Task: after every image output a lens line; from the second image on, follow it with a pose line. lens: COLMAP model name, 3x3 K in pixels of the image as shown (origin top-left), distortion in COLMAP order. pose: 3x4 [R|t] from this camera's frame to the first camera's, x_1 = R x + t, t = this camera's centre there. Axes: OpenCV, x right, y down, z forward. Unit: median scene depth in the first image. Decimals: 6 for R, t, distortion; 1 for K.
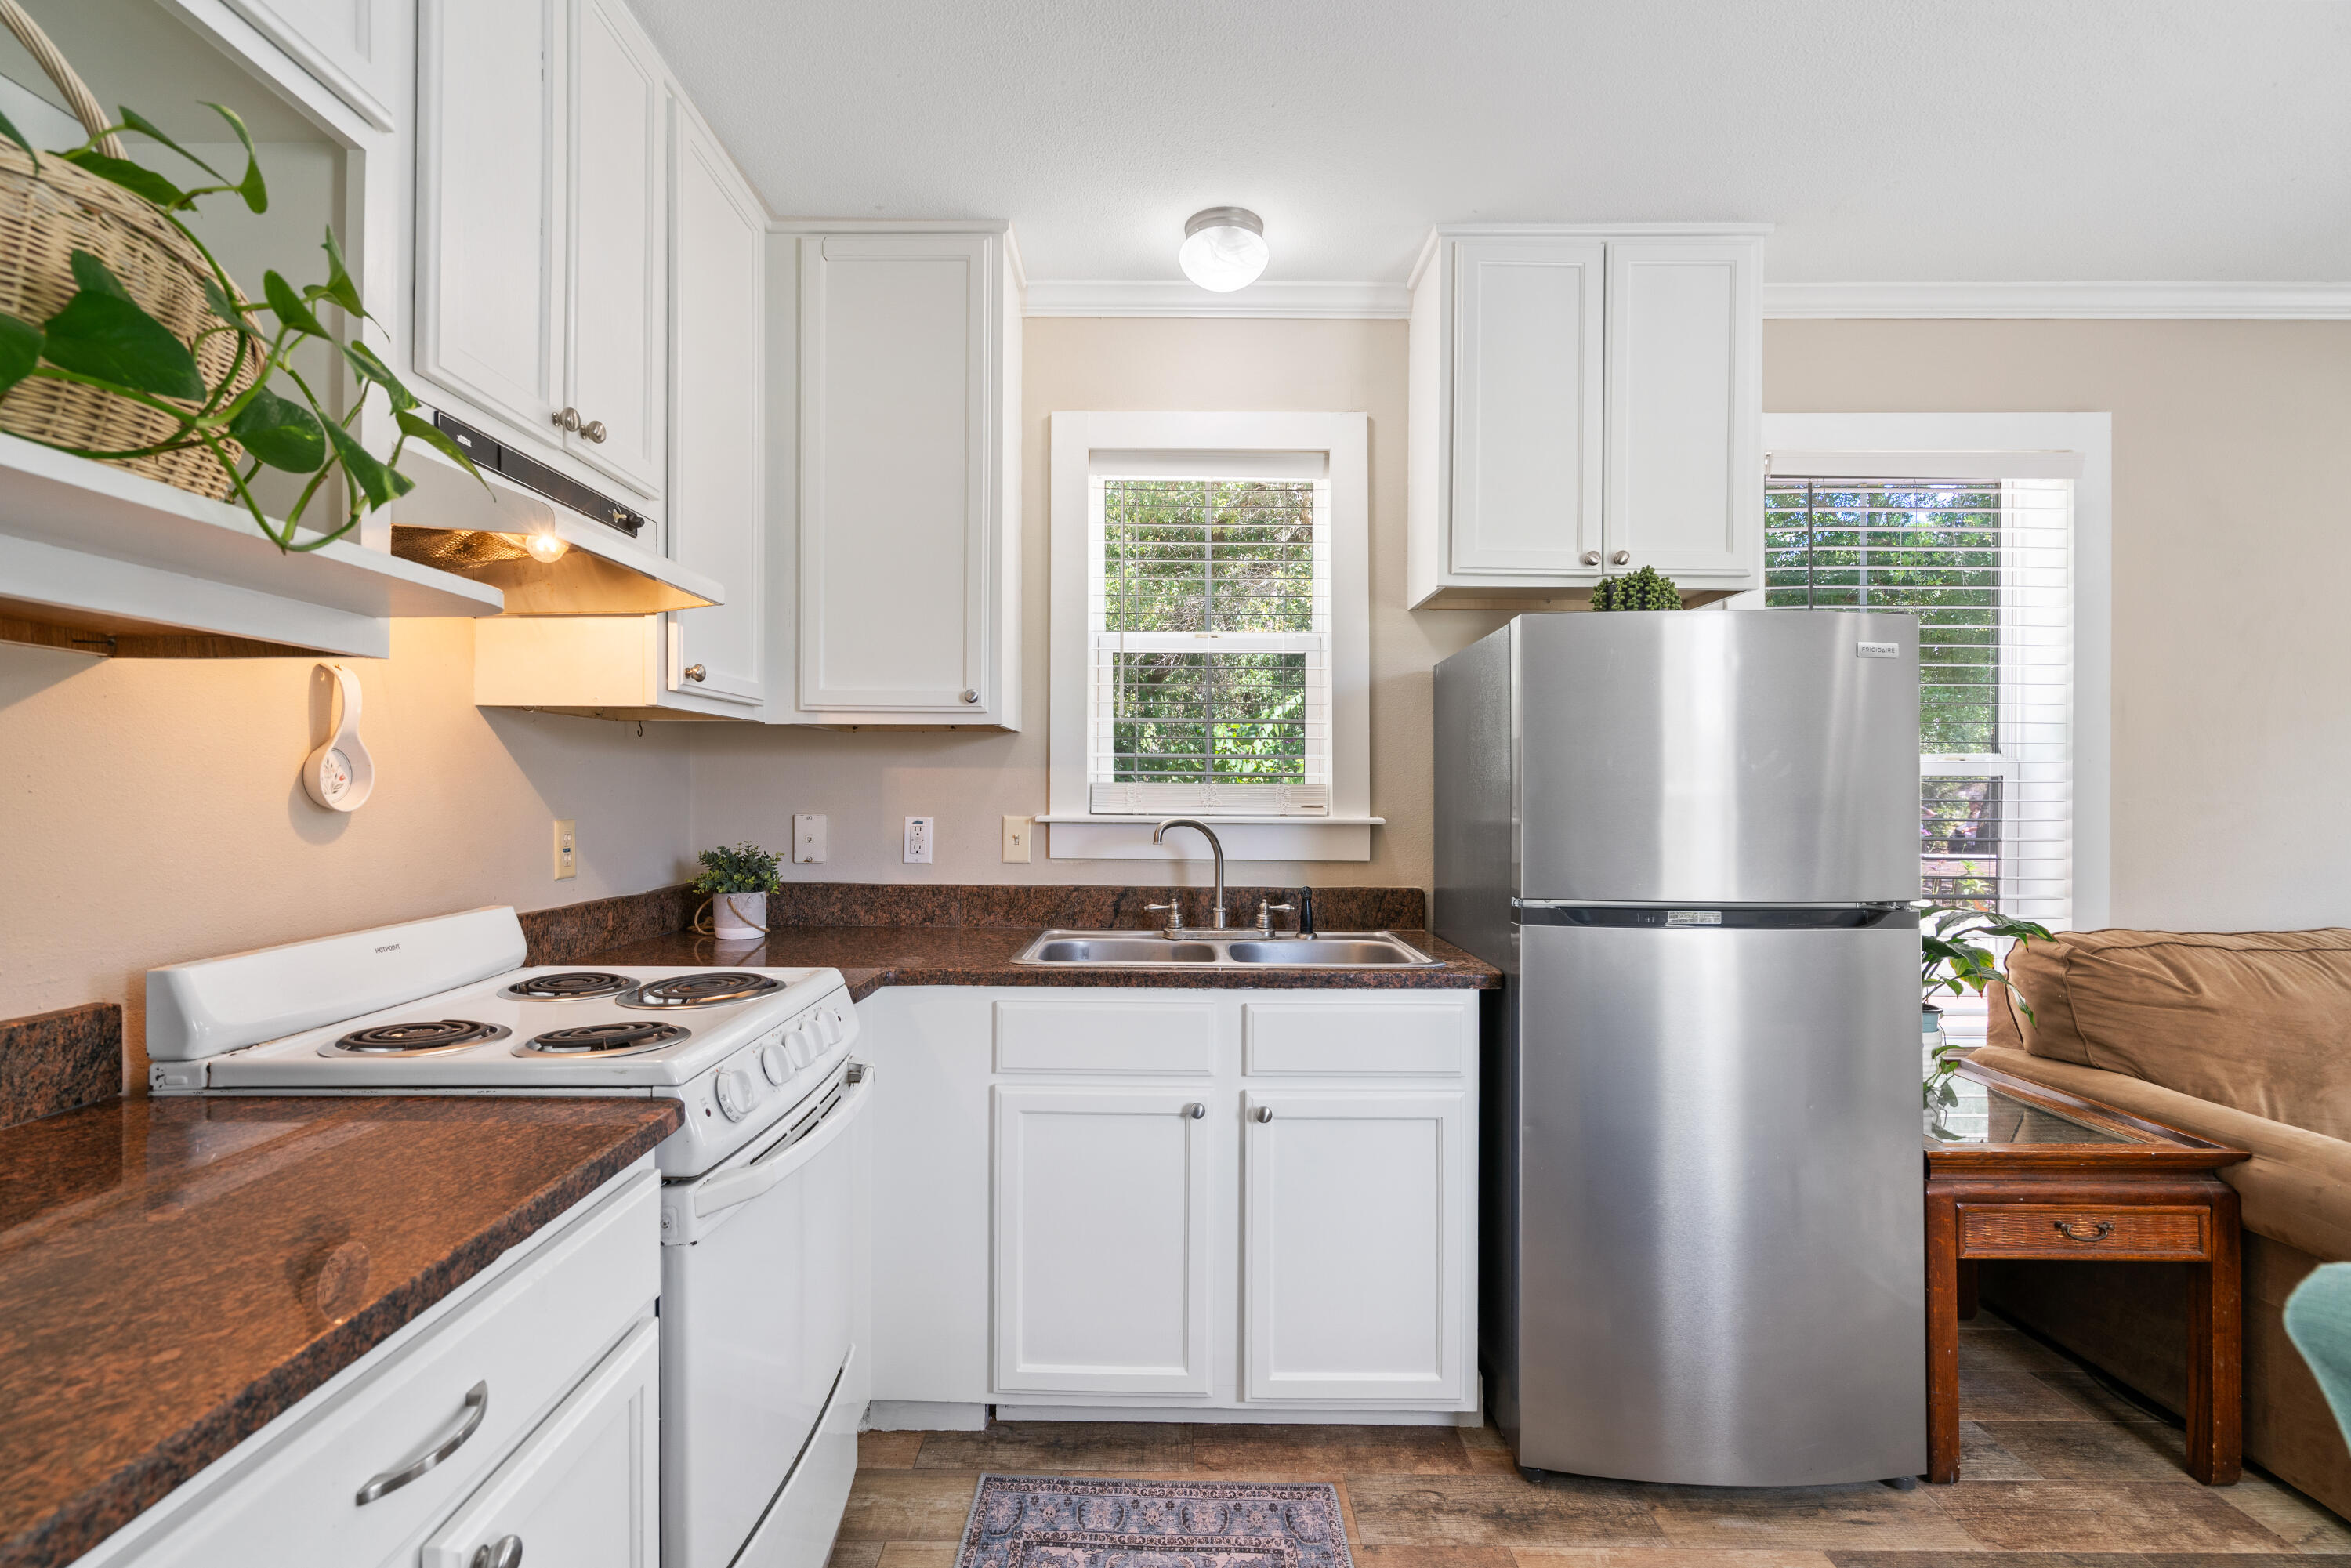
lens RADIAL K [[1078.2, 0, 1157.7], [0, 1078.2, 787.5], [0, 0, 1]] dist [-0.004056, 0.000598]
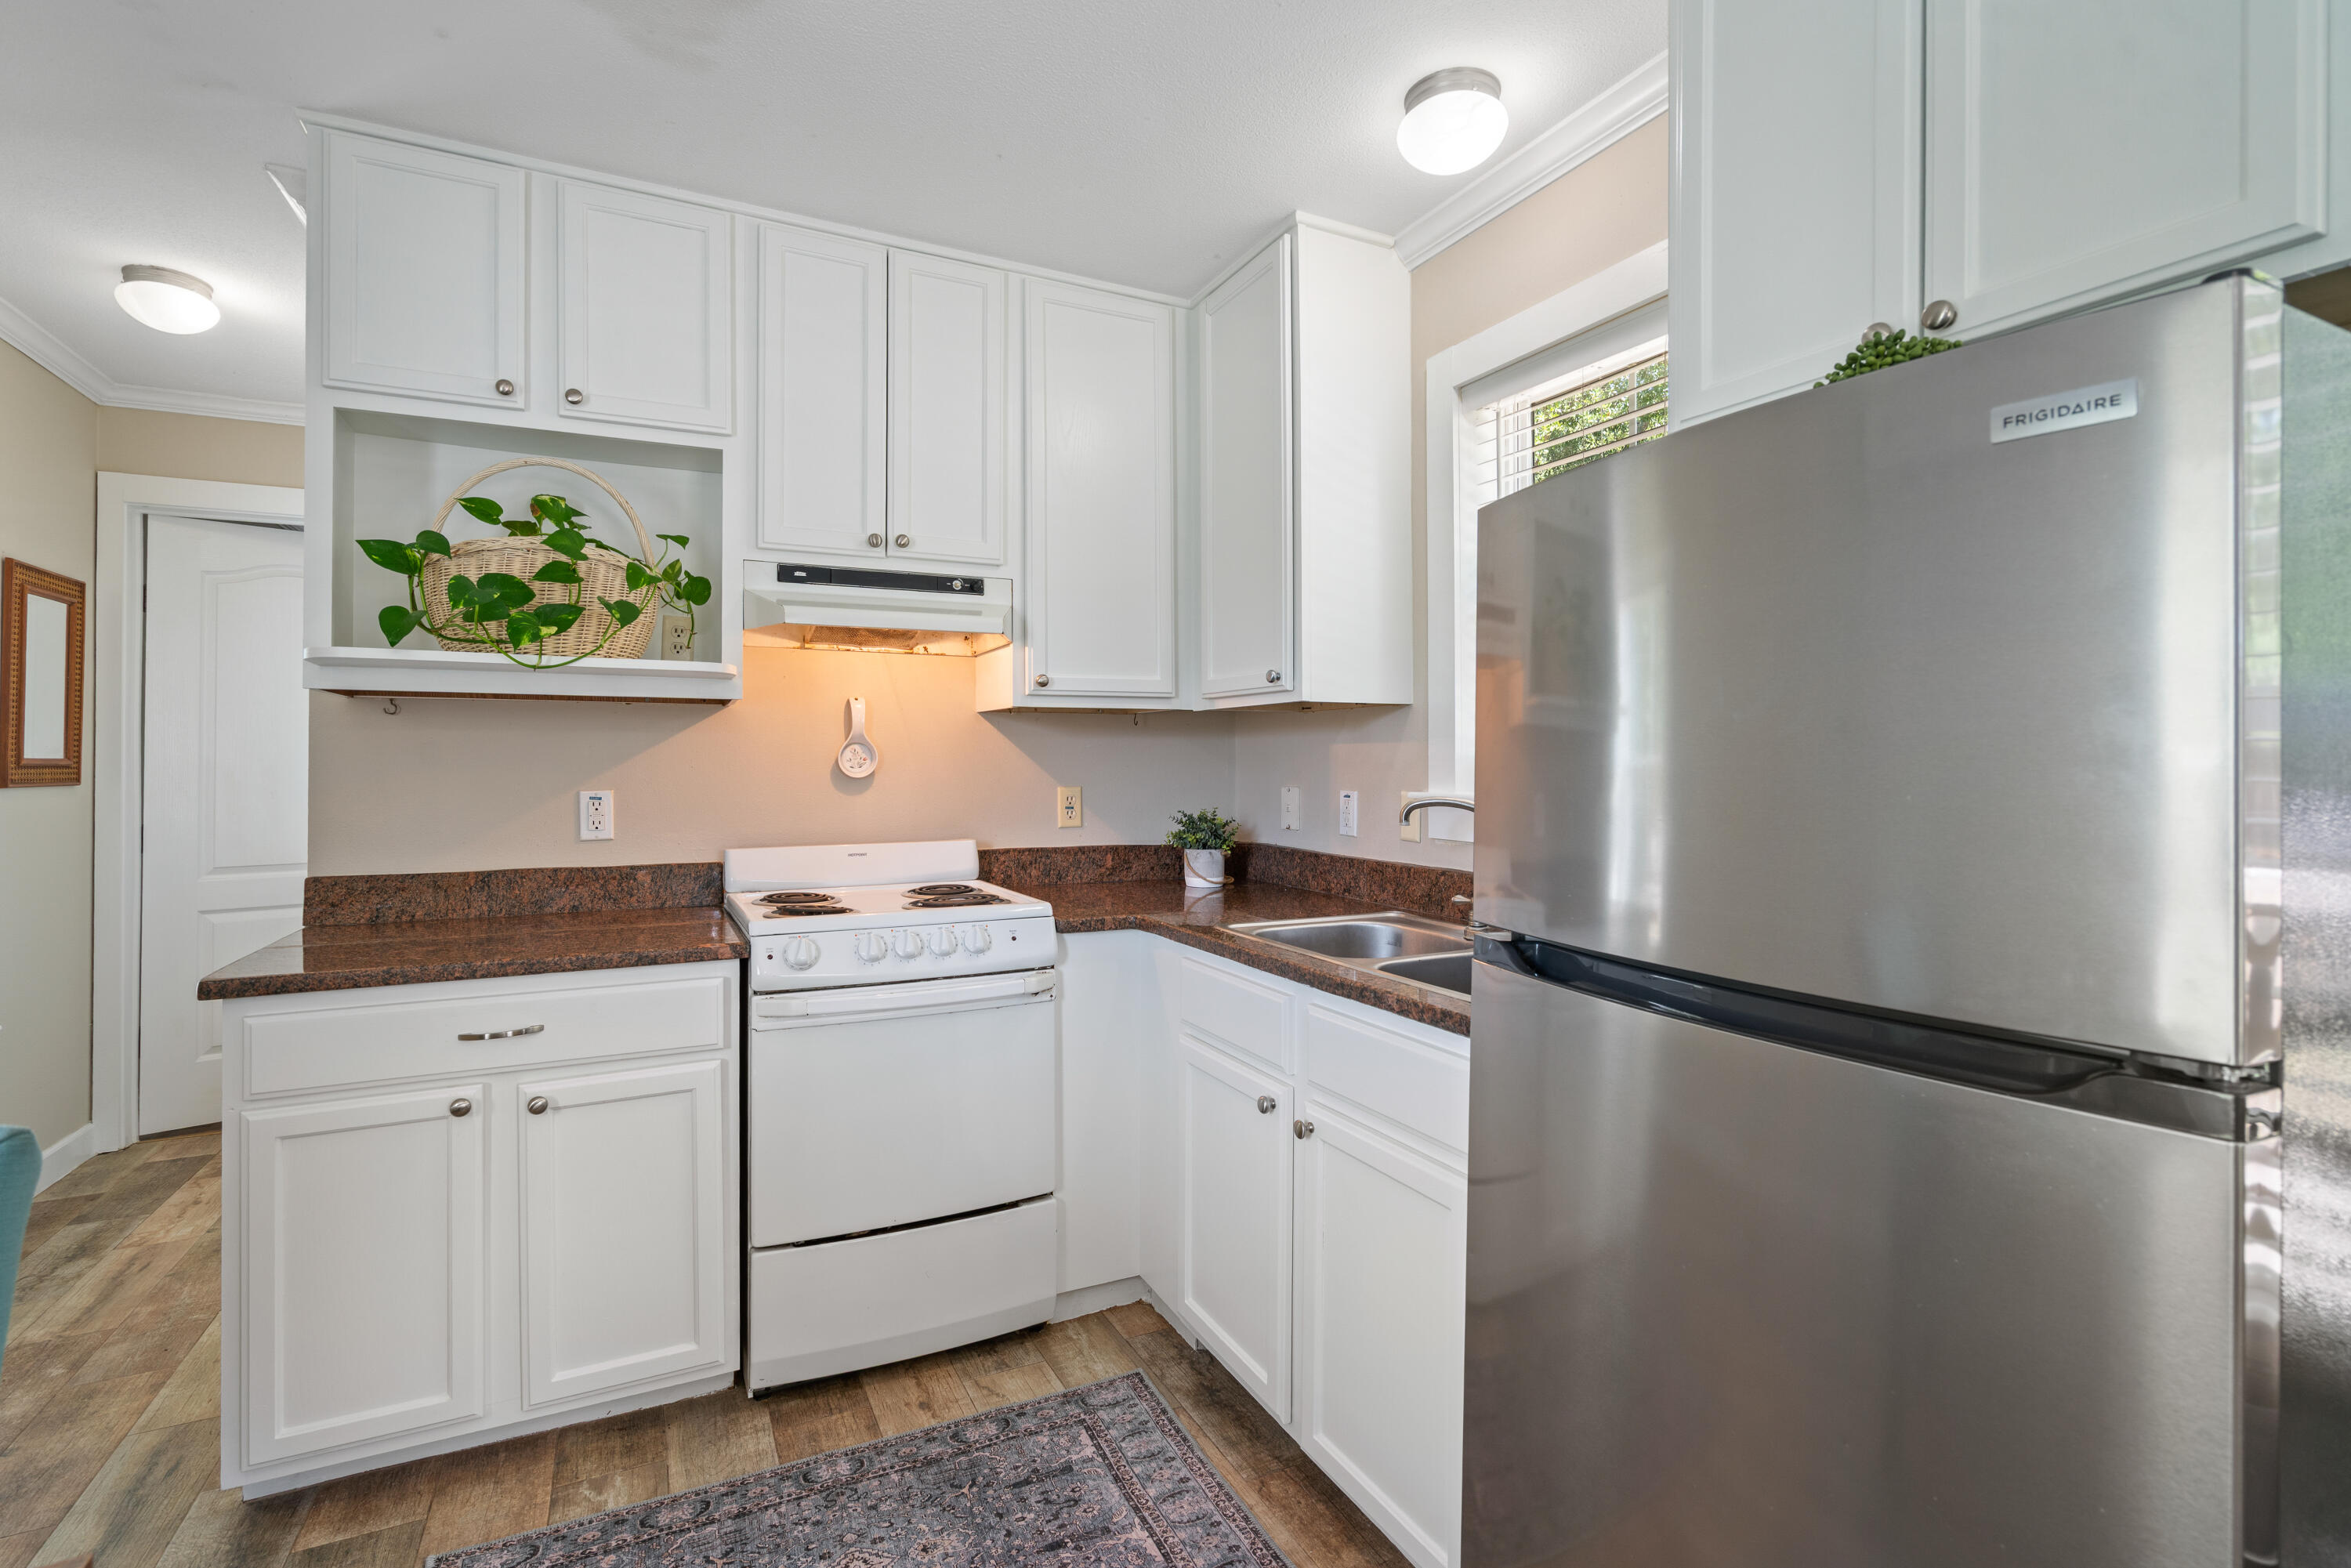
lens RADIAL K [[1078.2, 0, 1141.6], [0, 1078.2, 755.4], [0, 0, 1]] dist [-0.004056, 0.000598]
pose [[0.431882, -0.011328, -0.901859, 0.832784], [0.004092, 0.999935, -0.010600, 0.004333], [0.901921, 0.000887, 0.431900, 0.490943]]
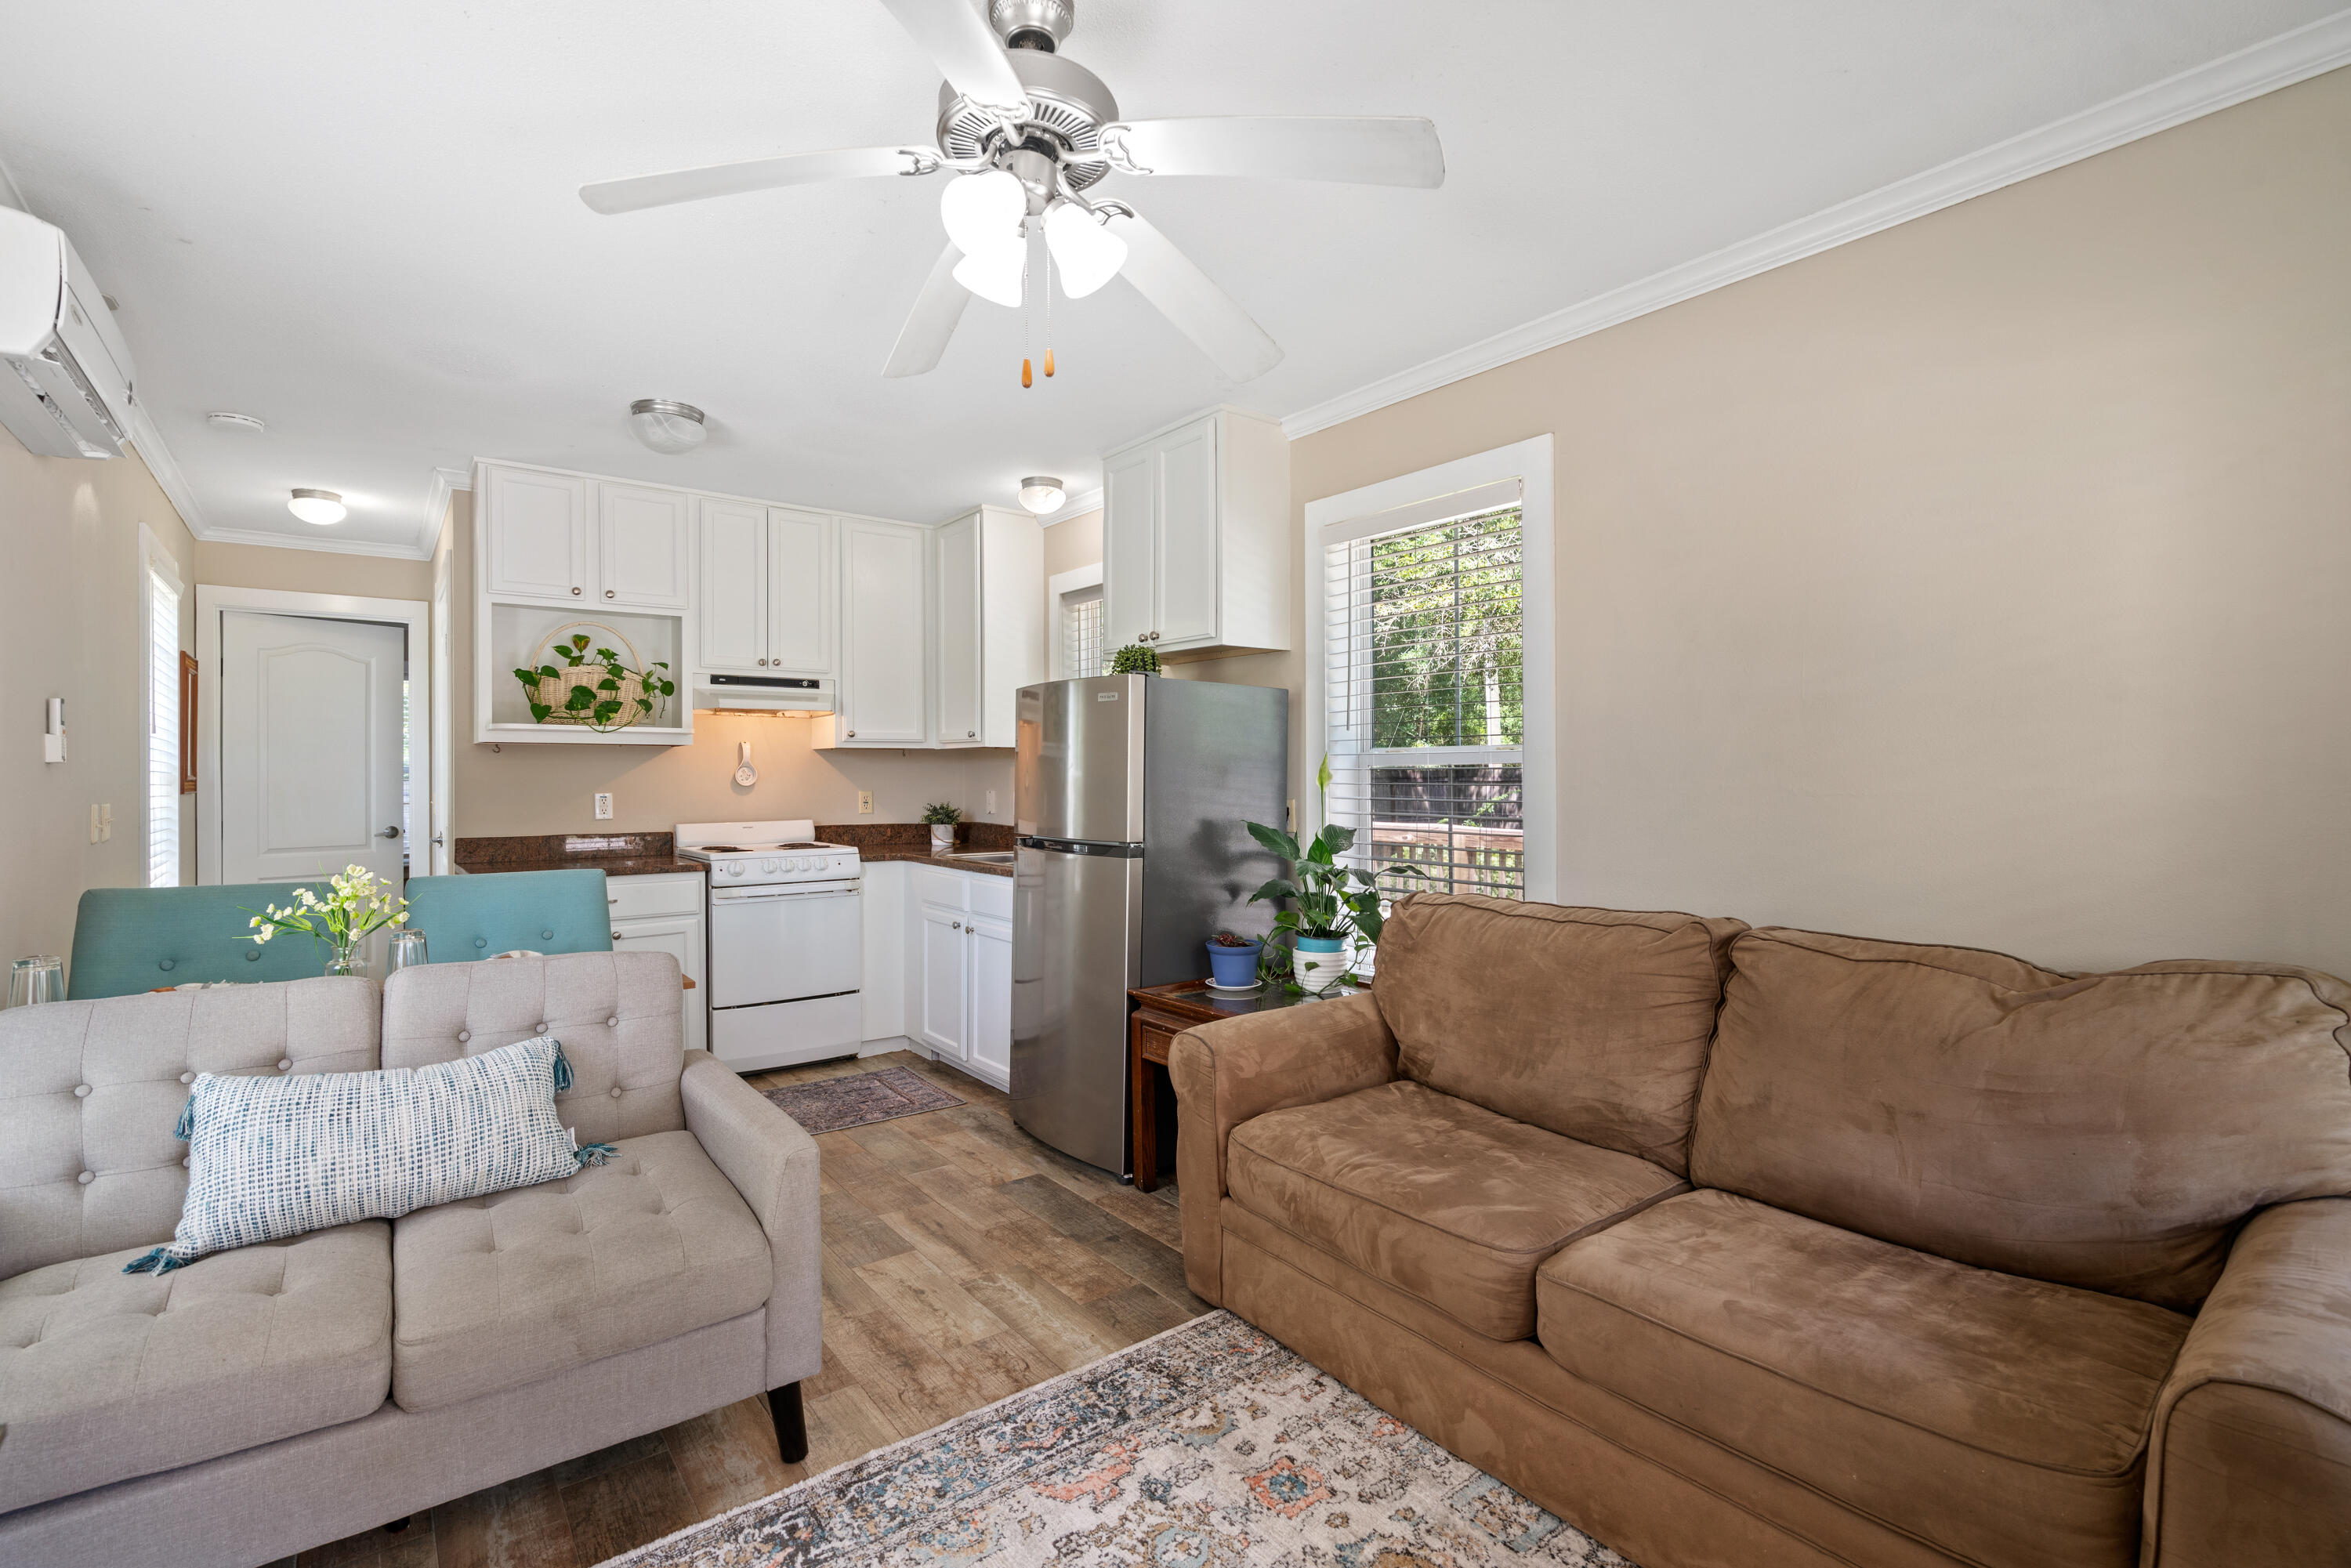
lens RADIAL K [[1078.2, 0, 1153.7], [0, 1078.2, 784.9], [0, 0, 1]] dist [-0.004056, 0.000598]
pose [[0.604884, 0.002665, -0.796309, 1.991038], [0.005555, 0.999956, 0.007566, 0.001656], [0.796294, -0.009000, 0.604842, 0.003002]]
